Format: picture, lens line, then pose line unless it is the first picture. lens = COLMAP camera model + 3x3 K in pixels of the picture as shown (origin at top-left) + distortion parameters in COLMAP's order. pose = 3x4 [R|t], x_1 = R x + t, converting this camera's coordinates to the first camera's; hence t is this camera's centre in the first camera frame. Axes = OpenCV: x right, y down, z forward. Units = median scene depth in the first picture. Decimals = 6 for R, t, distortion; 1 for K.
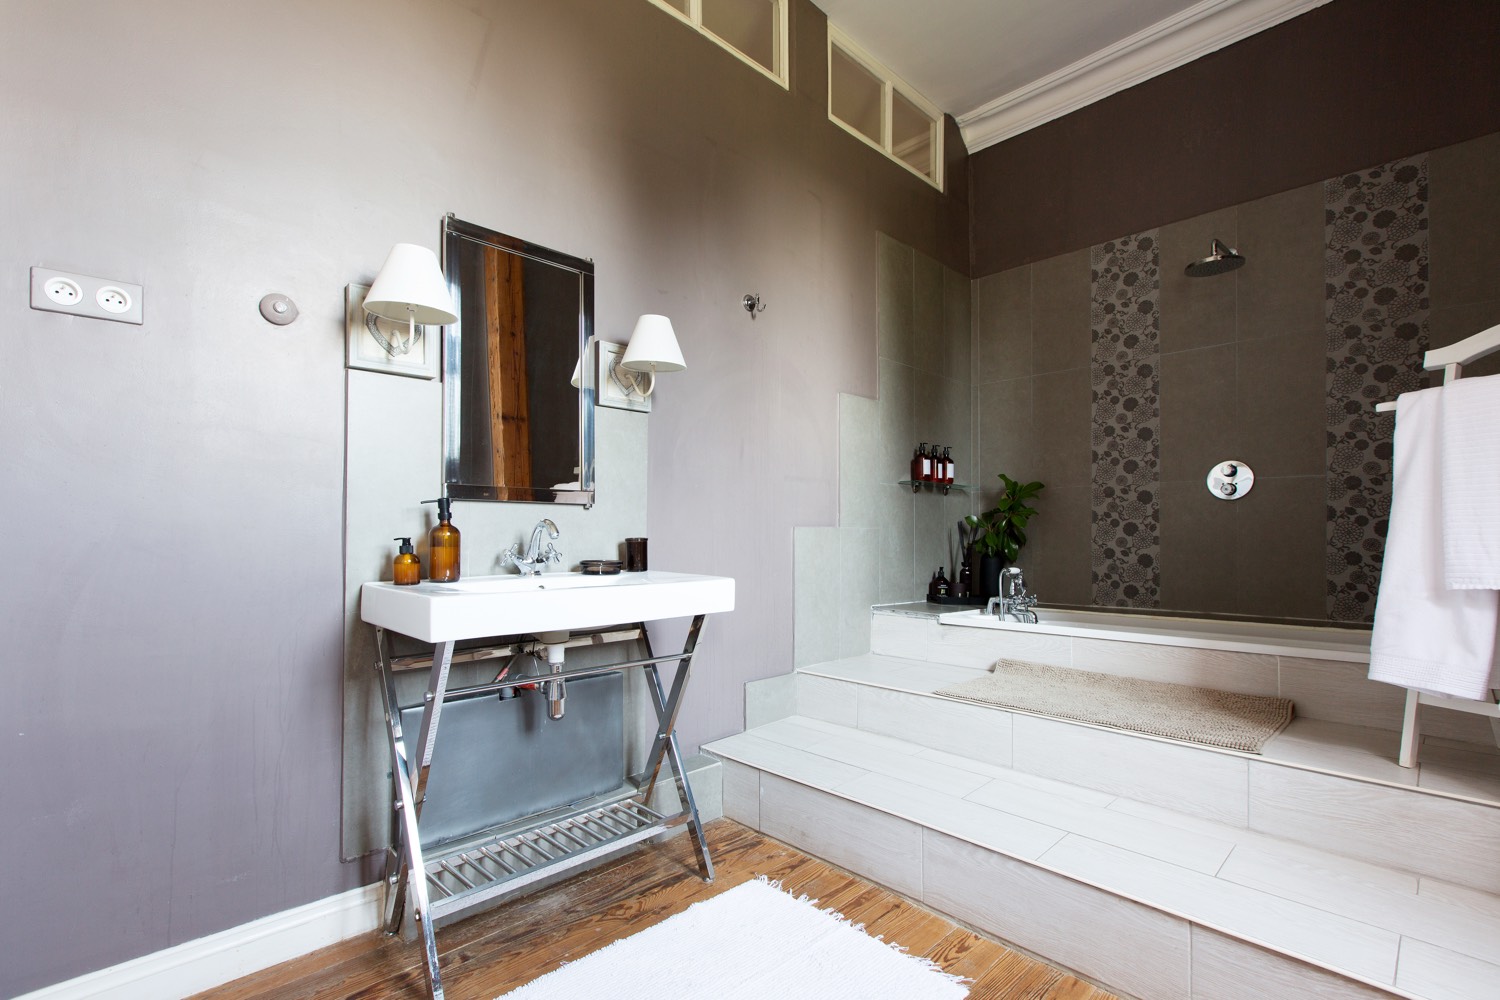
lens RADIAL K [[694.7, 0, 748.0], [0, 694.7, 513.4], [0, 0, 1]] dist [0.000386, -0.000100]
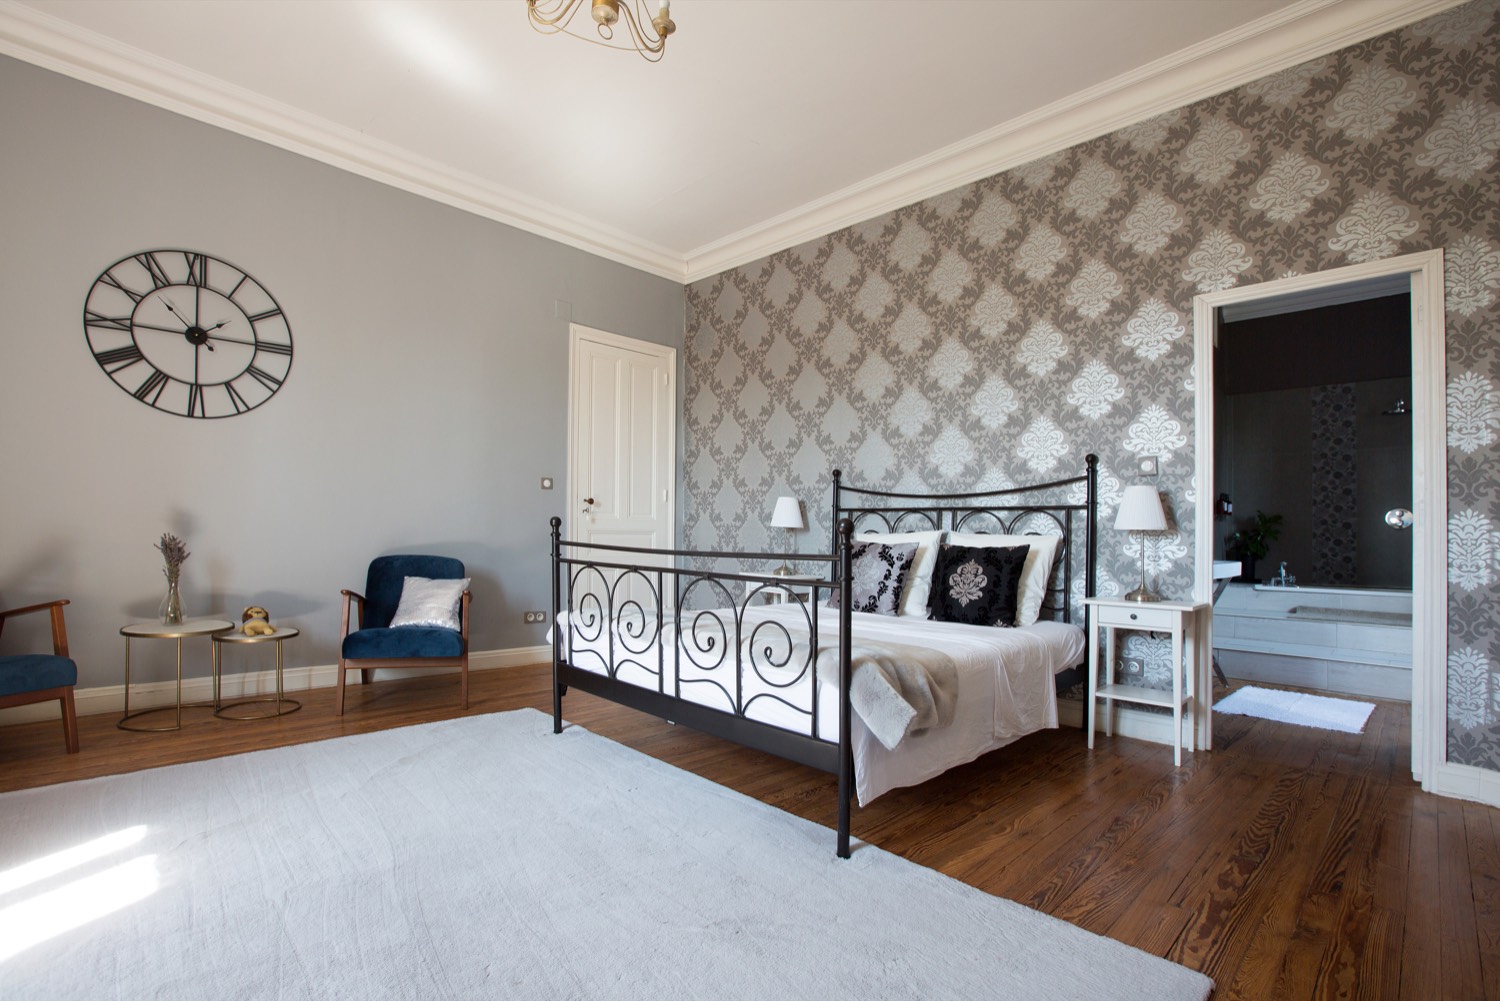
lens RADIAL K [[694.7, 0, 748.7], [0, 694.7, 501.4], [0, 0, 1]] dist [0.000386, -0.000100]
pose [[0.999786, 0.017554, 0.010954, -1.032682], [-0.017365, 0.999702, -0.017182, -0.027678], [-0.011253, 0.016988, 0.999792, -0.829519]]
